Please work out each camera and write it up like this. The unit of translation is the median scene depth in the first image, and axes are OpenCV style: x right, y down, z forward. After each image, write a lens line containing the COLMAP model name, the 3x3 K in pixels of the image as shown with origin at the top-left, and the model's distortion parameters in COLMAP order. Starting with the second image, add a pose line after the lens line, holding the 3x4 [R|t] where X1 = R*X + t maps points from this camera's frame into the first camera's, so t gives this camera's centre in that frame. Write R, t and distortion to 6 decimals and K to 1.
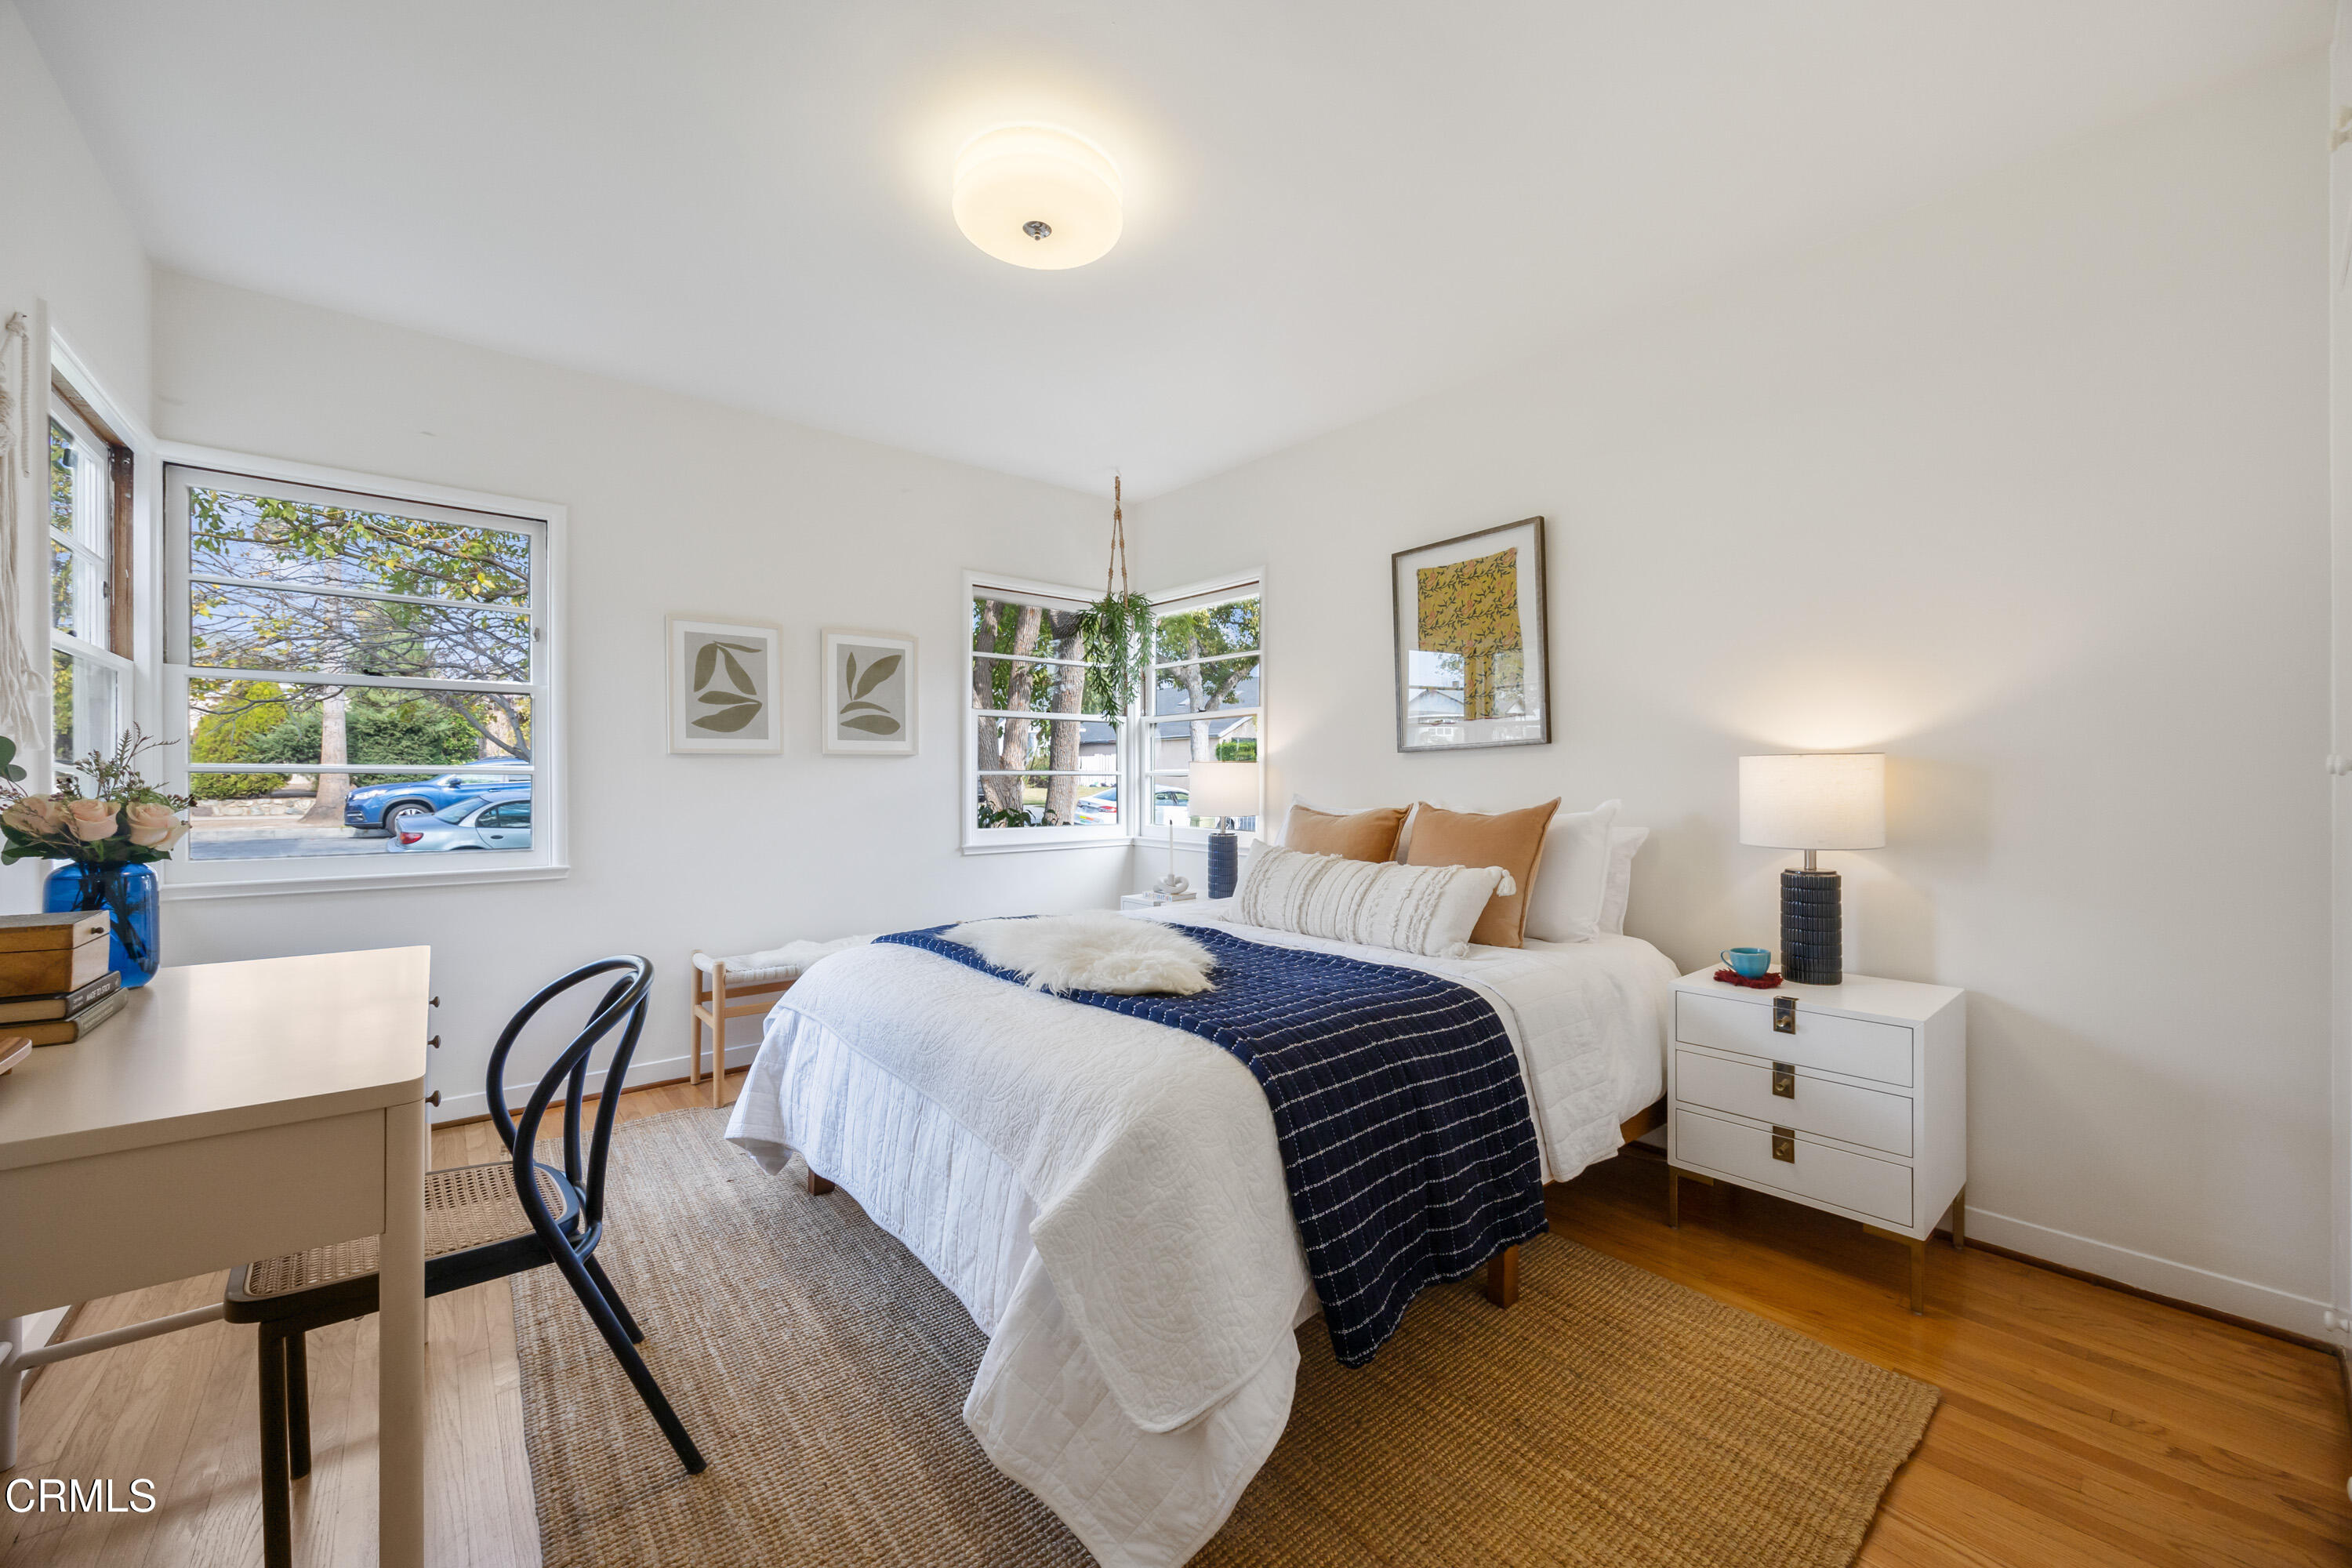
lens RADIAL K [[903.6, 0, 1164.2], [0, 903.6, 777.5], [0, 0, 1]] dist [-0.003152, 0.000247]
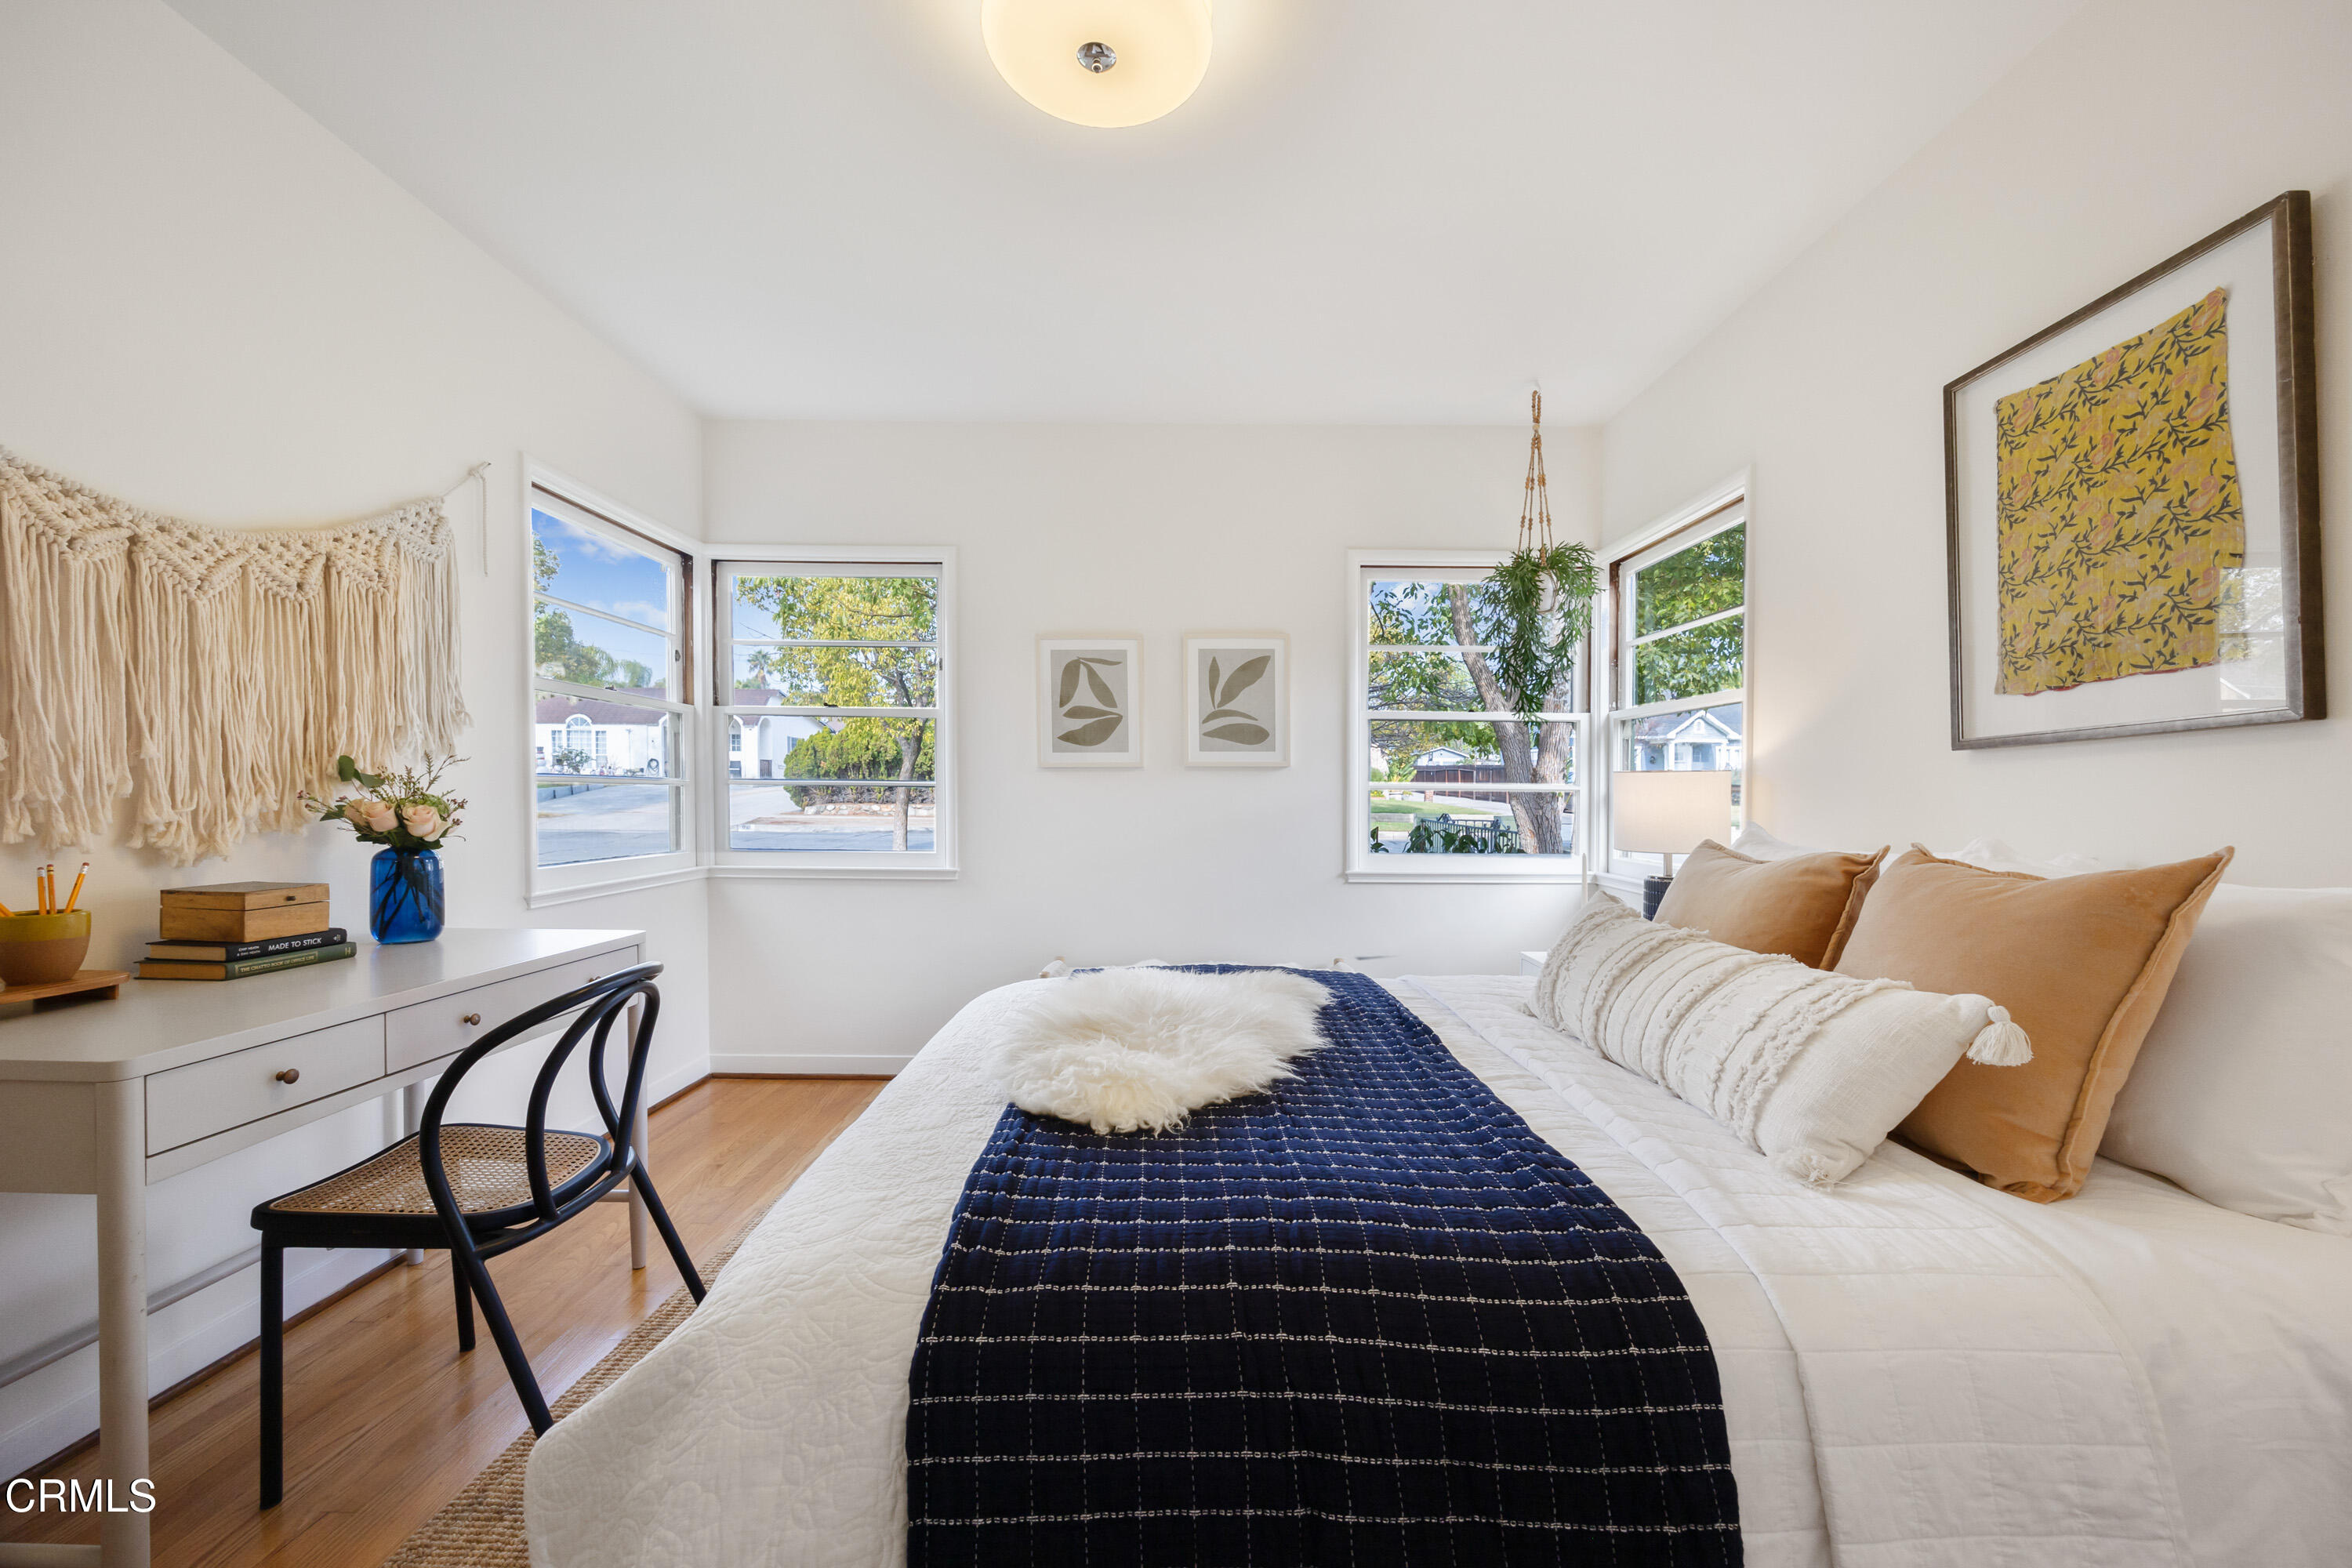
lens RADIAL K [[903.6, 0, 1179.8], [0, 903.6, 796.3], [0, 0, 1]] dist [-0.003152, 0.000247]
pose [[0.767999, 0.009048, -0.640387, 0.260207], [-0.006753, 0.999959, 0.006029, -0.000276], [0.640415, -0.000306, 0.768029, 0.300768]]
